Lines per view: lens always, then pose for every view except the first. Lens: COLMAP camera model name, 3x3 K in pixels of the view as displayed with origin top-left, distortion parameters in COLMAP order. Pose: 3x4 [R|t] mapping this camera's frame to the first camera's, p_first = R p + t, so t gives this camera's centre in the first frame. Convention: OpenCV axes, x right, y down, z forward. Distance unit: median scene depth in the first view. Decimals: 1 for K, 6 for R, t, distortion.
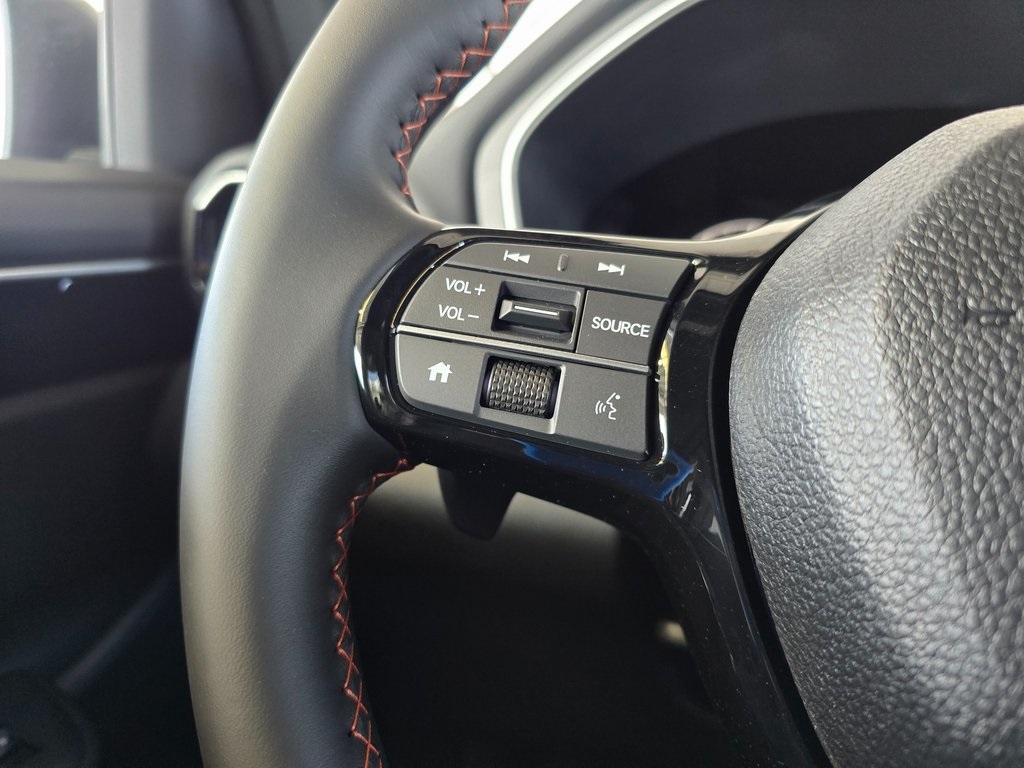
lens RADIAL K [[782.3, 0, 512.0], [0, 782.3, 384.0], [0, 0, 1]] dist [0.061684, -0.044686]
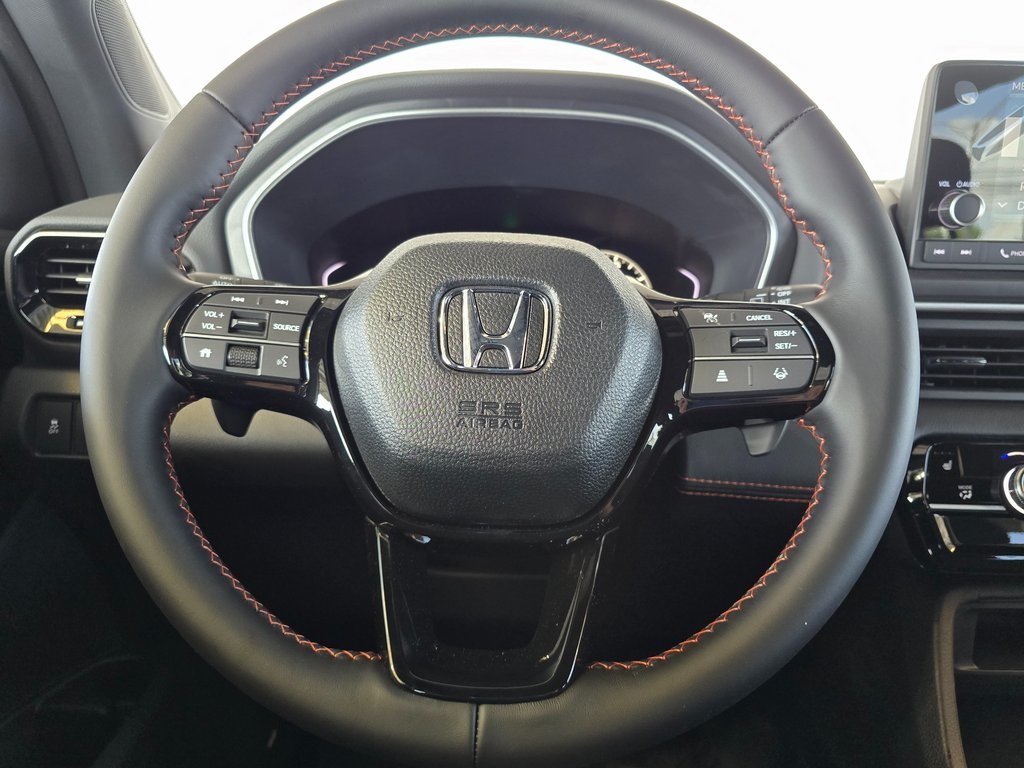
lens RADIAL K [[782.3, 0, 512.0], [0, 782.3, 384.0], [0, 0, 1]] dist [0.061684, -0.044686]
pose [[0.964555, -0.092142, 0.247271, 0.189944], [0.086595, 0.995689, 0.033240, 0.075024], [-0.249268, -0.010649, 0.968376, -1.432896]]
